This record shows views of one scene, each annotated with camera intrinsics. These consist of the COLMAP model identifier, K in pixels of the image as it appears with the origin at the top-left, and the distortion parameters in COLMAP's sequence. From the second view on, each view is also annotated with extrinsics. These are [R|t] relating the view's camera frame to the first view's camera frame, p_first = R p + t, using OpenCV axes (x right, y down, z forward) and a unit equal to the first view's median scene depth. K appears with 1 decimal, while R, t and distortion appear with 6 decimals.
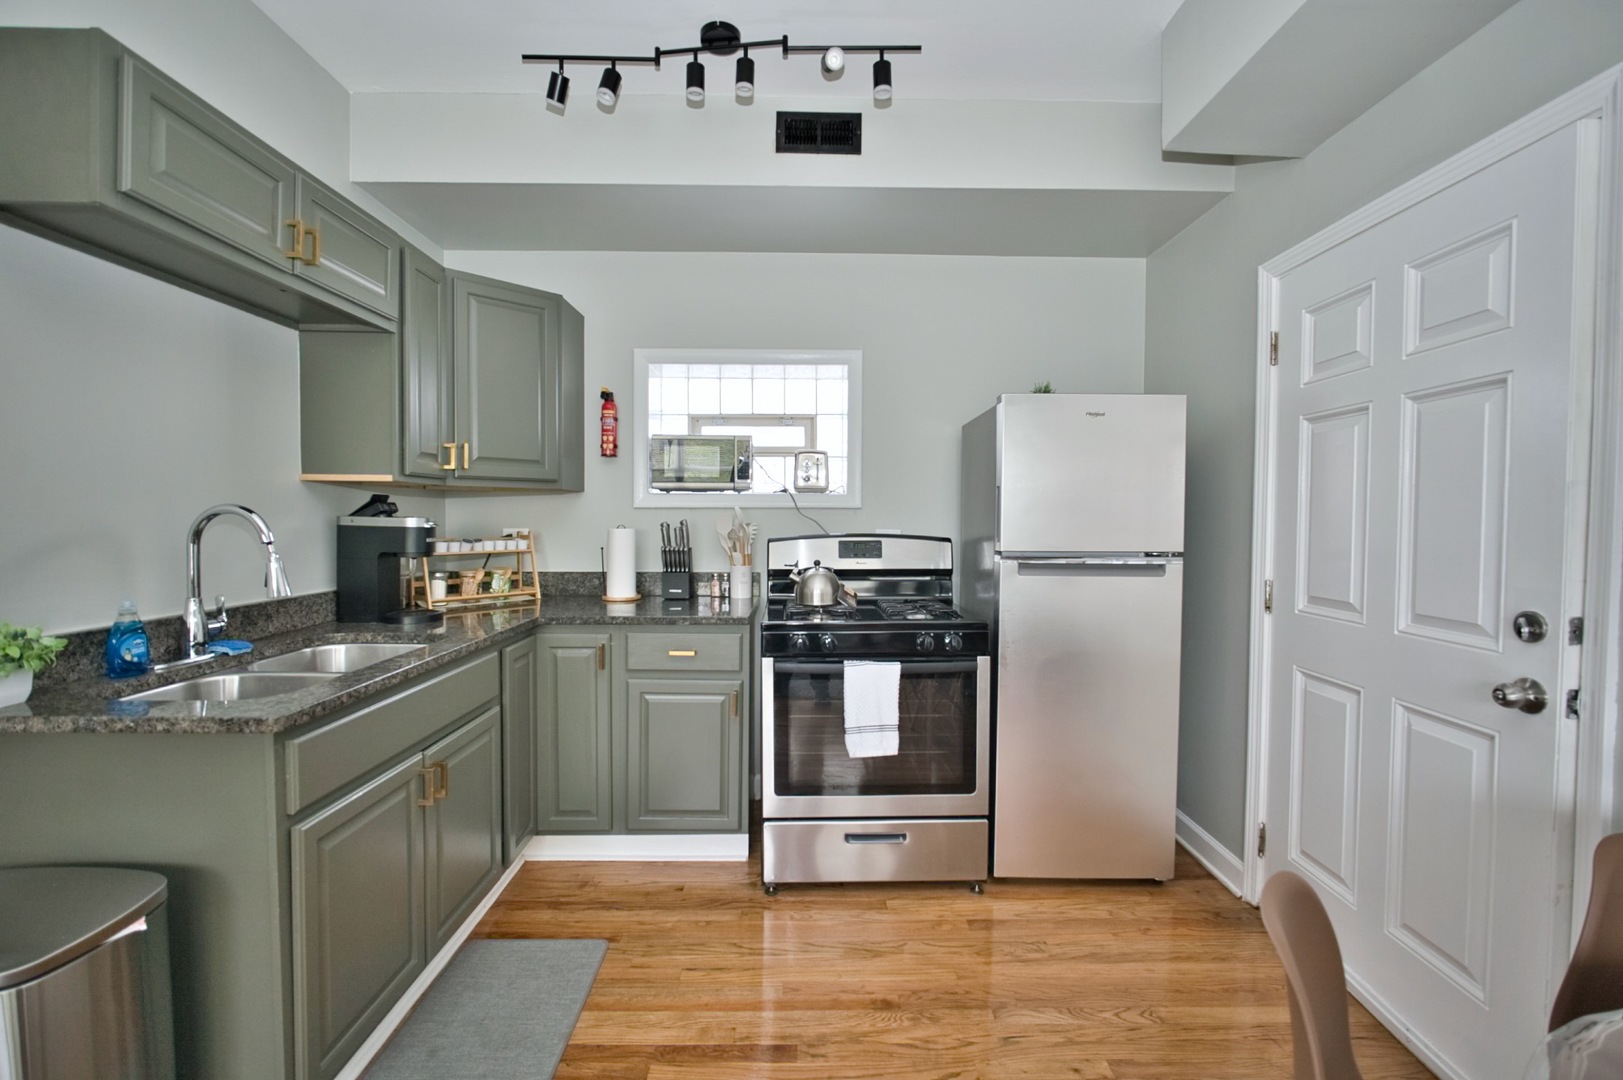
lens RADIAL K [[703.1, 0, 810.0], [0, 703.1, 537.8], [0, 0, 1]] dist [-0.022966, 0.005820]
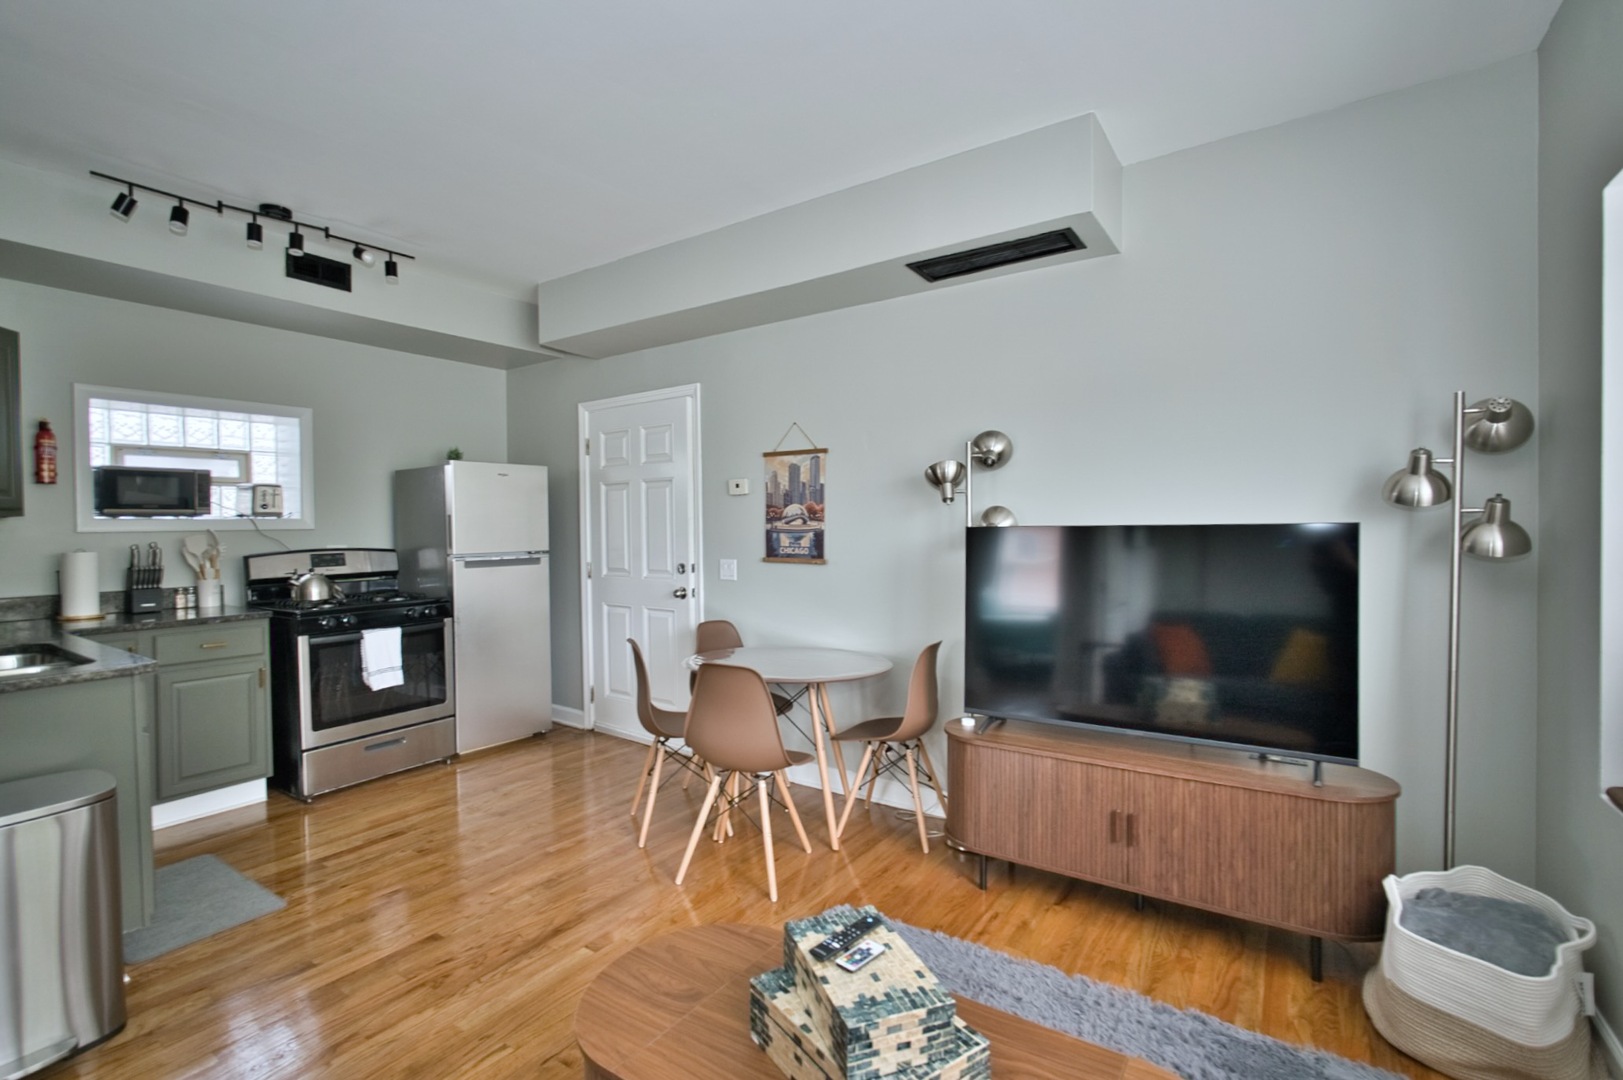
lens RADIAL K [[738.3, 0, 809.6], [0, 738.3, 537.8], [0, 0, 1]] dist [-0.025051, 0.007108]
pose [[0.571068, -0.026569, 0.820473, -0.677291], [0.040331, 0.999177, 0.004285, 0.006436], [-0.819911, 0.030644, 0.571670, -0.692082]]
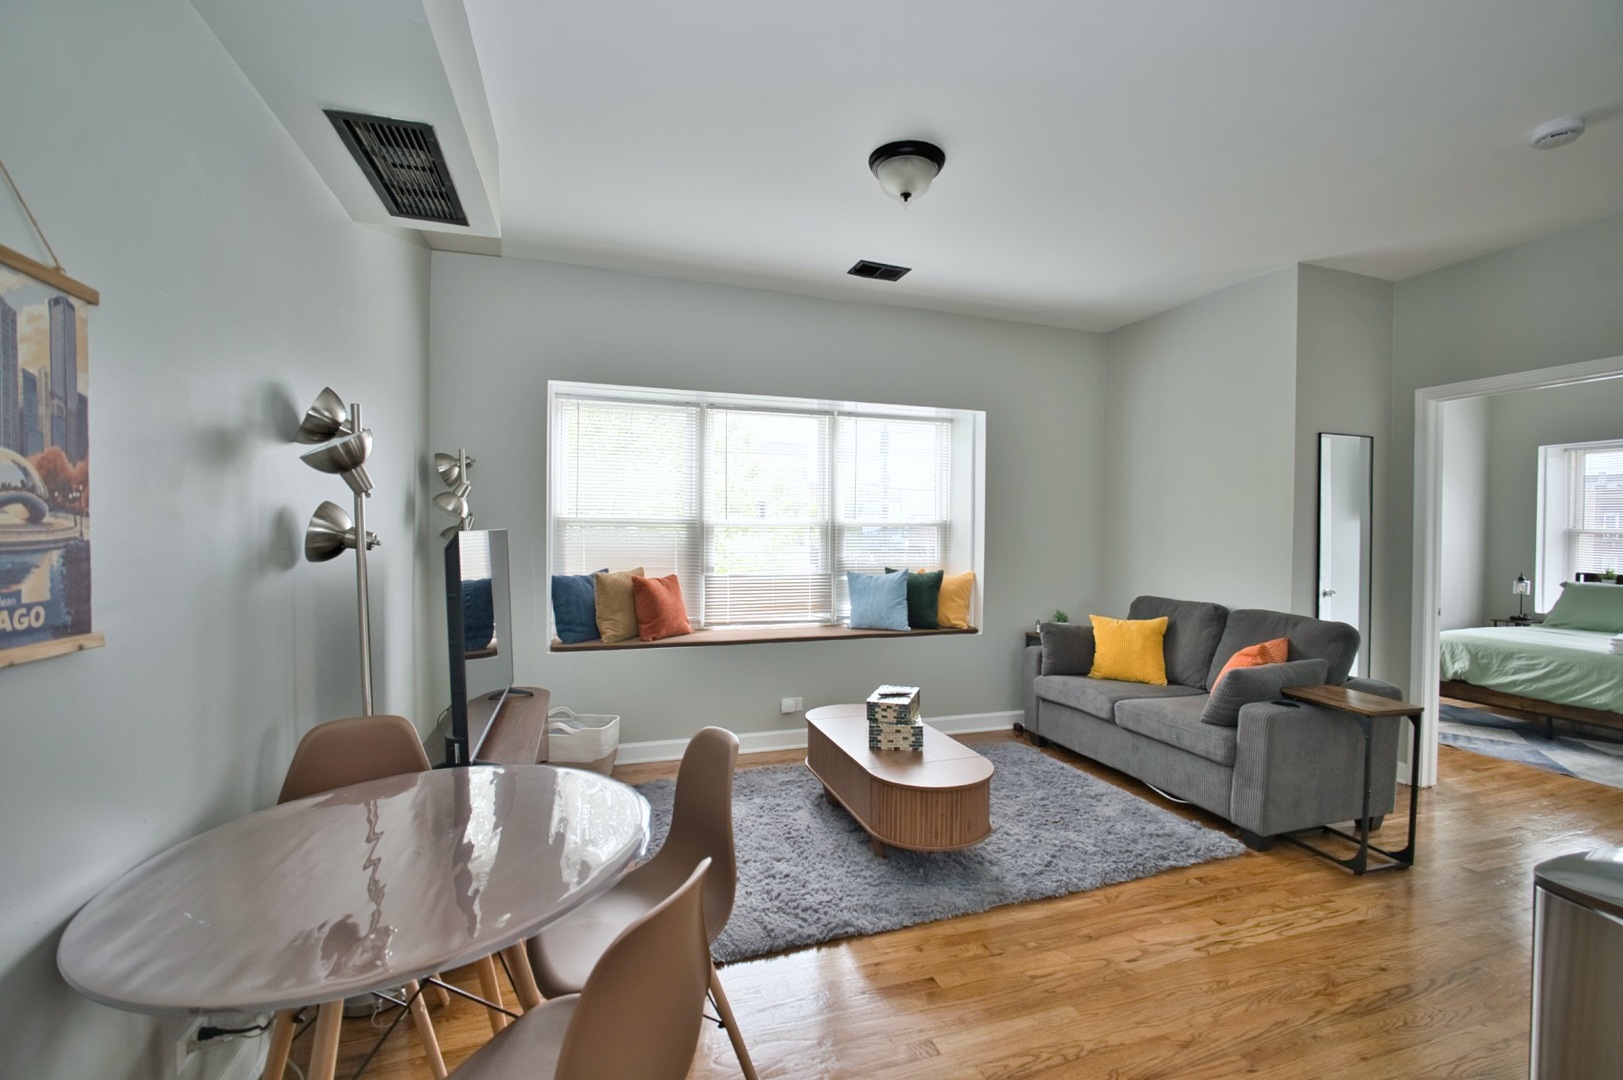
lens RADIAL K [[703.1, 0, 812.7], [0, 703.1, 539.3], [0, 0, 1]] dist [-0.022966, 0.005820]
pose [[-0.955728, -0.010485, -0.294066, 0.291315], [-0.024060, 0.998803, 0.042581, -0.036136], [0.293267, 0.047771, -0.954836, 0.770895]]
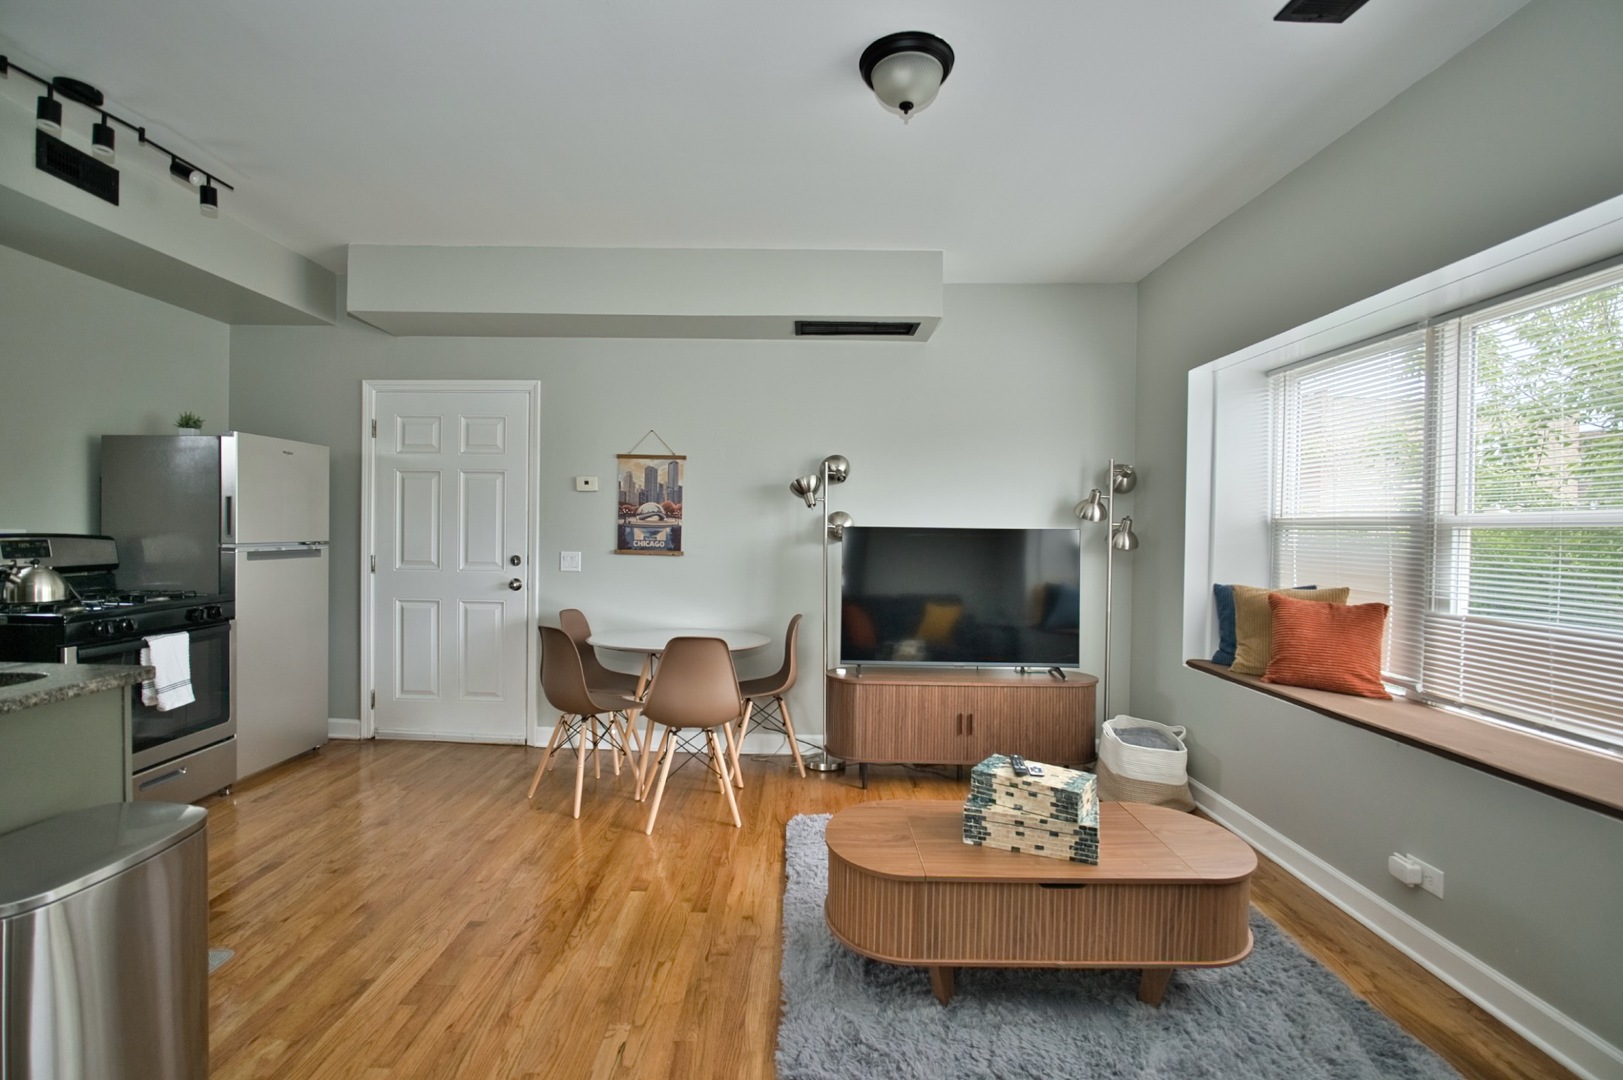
lens RADIAL K [[703.1, 0, 808.3], [0, 703.1, 538.3], [0, 0, 1]] dist [-0.022966, 0.005820]
pose [[0.017344, -0.019542, 0.999659, -1.093989], [0.015209, 0.999698, 0.019279, -0.000860], [-0.999734, 0.014870, 0.017636, -0.164284]]
